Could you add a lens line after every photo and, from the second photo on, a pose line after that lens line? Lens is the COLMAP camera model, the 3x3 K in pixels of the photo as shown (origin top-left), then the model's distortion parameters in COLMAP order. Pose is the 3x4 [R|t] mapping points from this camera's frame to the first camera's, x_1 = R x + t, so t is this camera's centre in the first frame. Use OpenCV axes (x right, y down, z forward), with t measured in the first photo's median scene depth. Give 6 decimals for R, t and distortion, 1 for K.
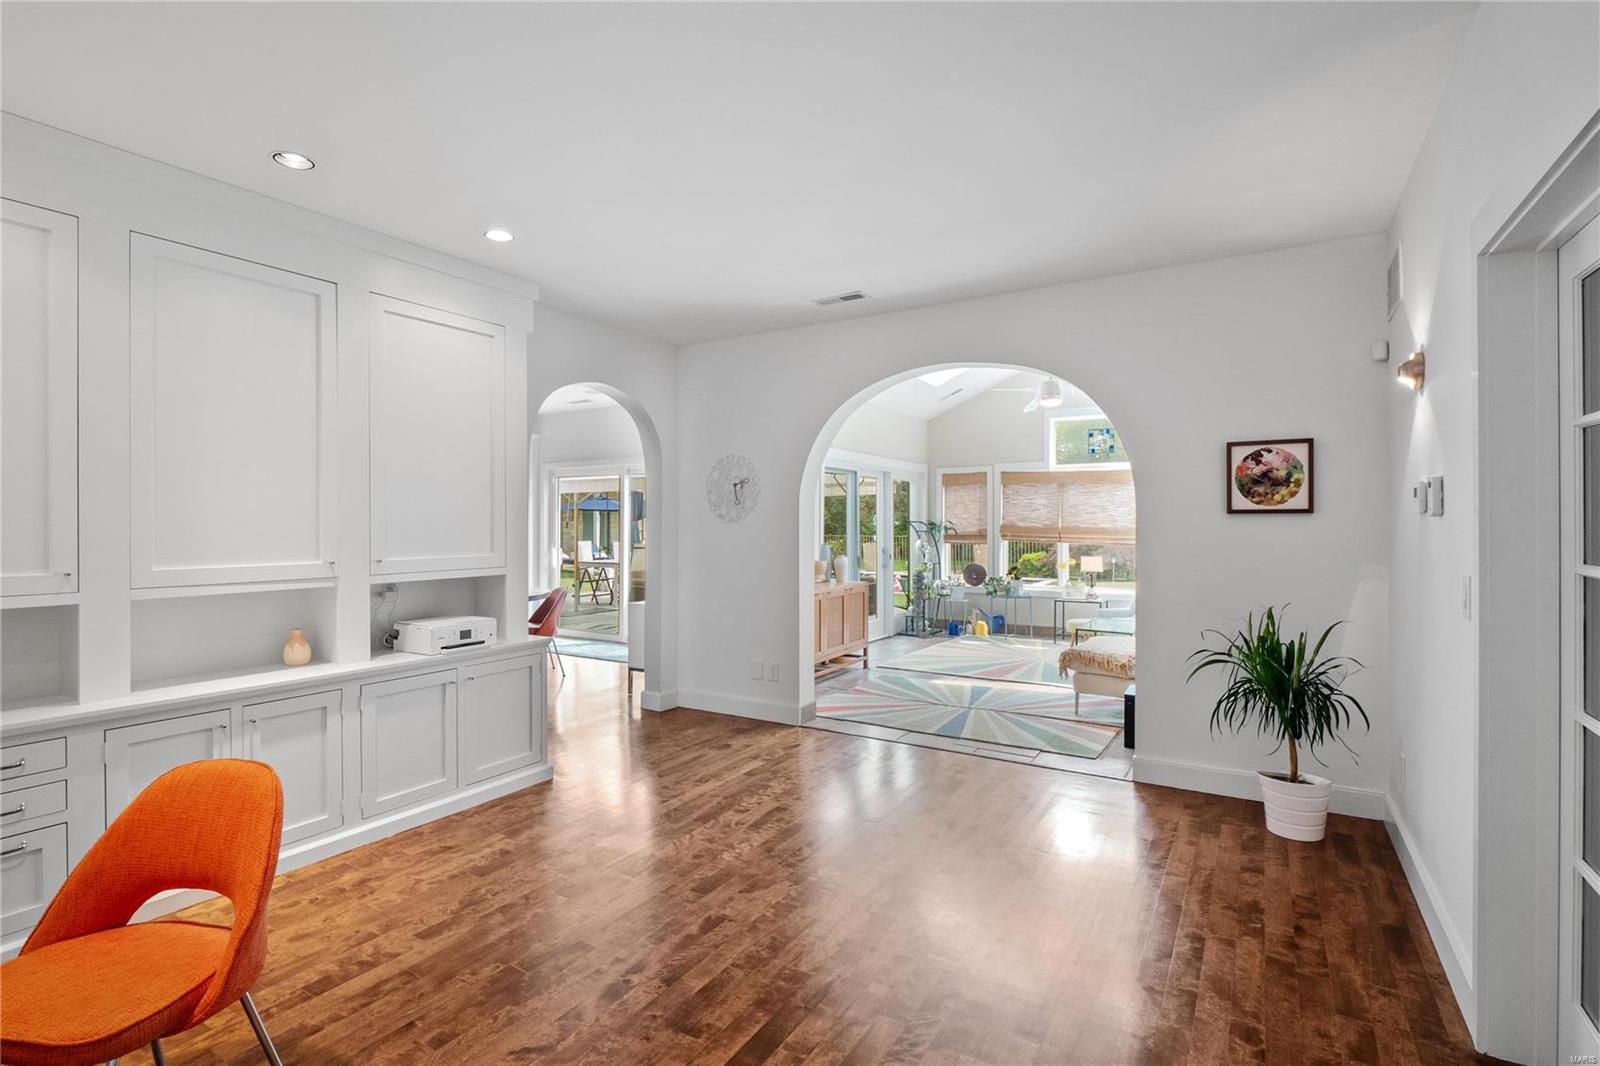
lens RADIAL K [[750.6, 0, 801.5], [0, 750.6, 528.3], [0, 0, 1]] dist [-0.002634, -0.001291]
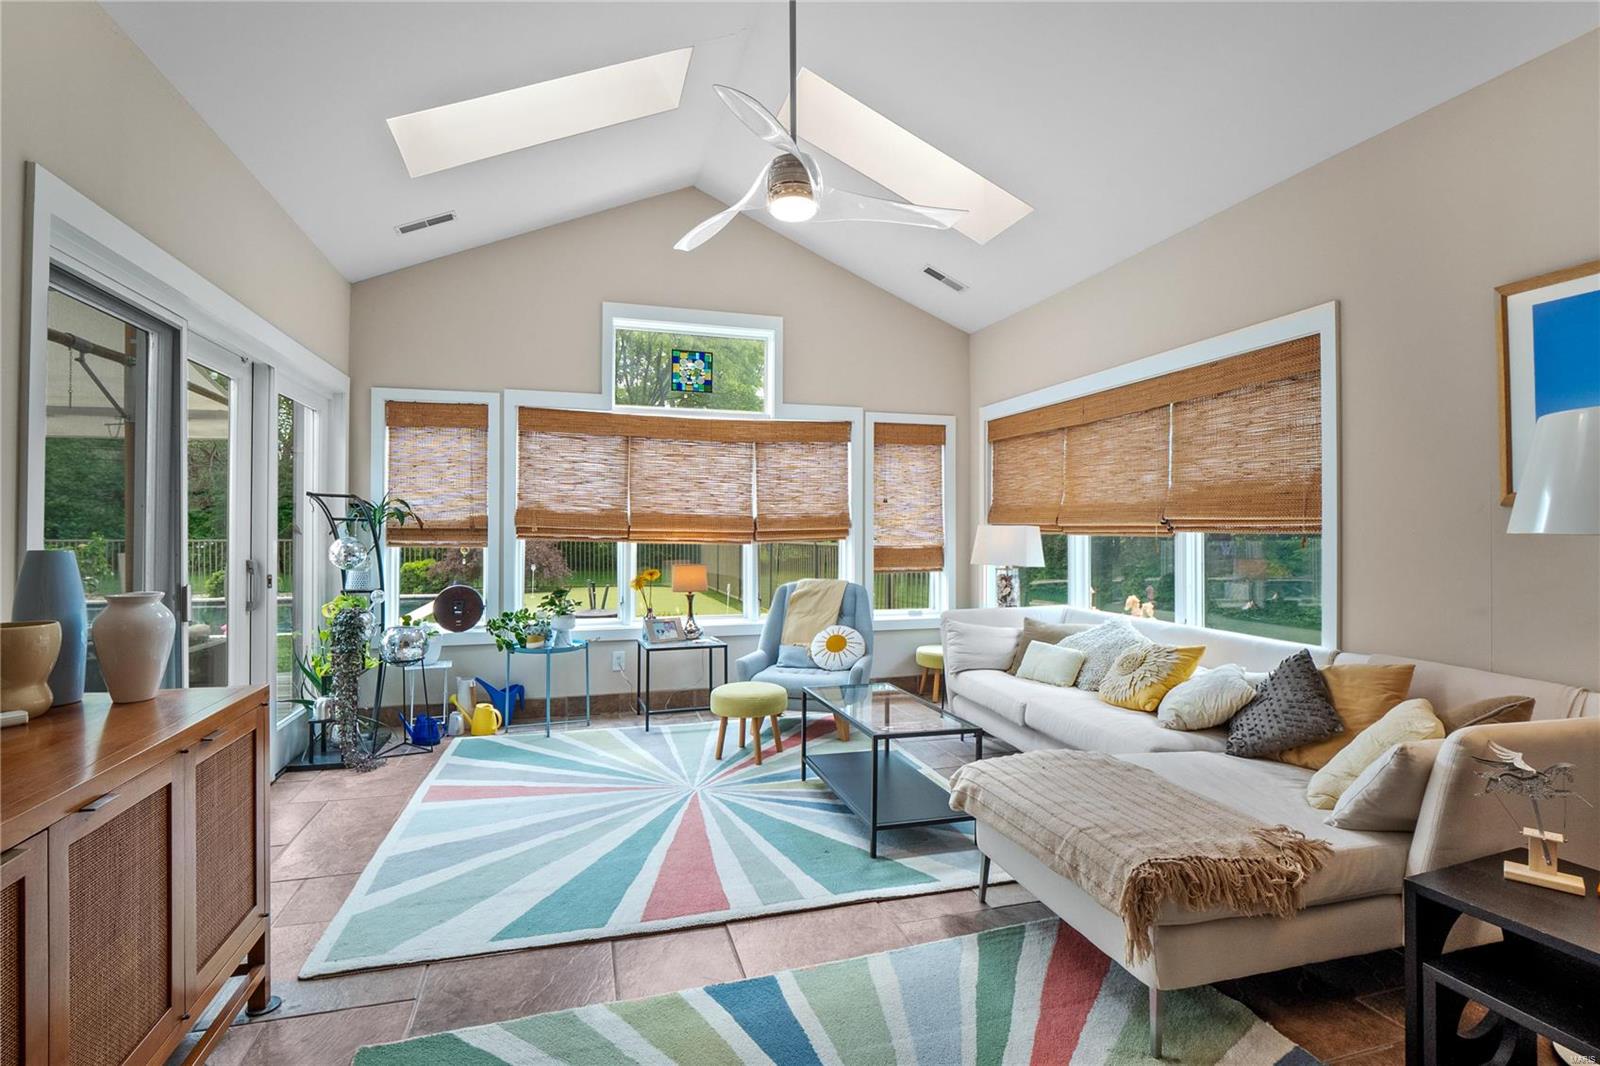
lens RADIAL K [[750.6, 0, 792.0], [0, 750.6, 523.4], [0, 0, 1]] dist [-0.002634, -0.001291]
pose [[0.668091, 0.009650, 0.744017, 0.008566], [-0.000129, 0.999917, -0.012854, 0.012473], [-0.744079, 0.008492, 0.668037, 0.531575]]
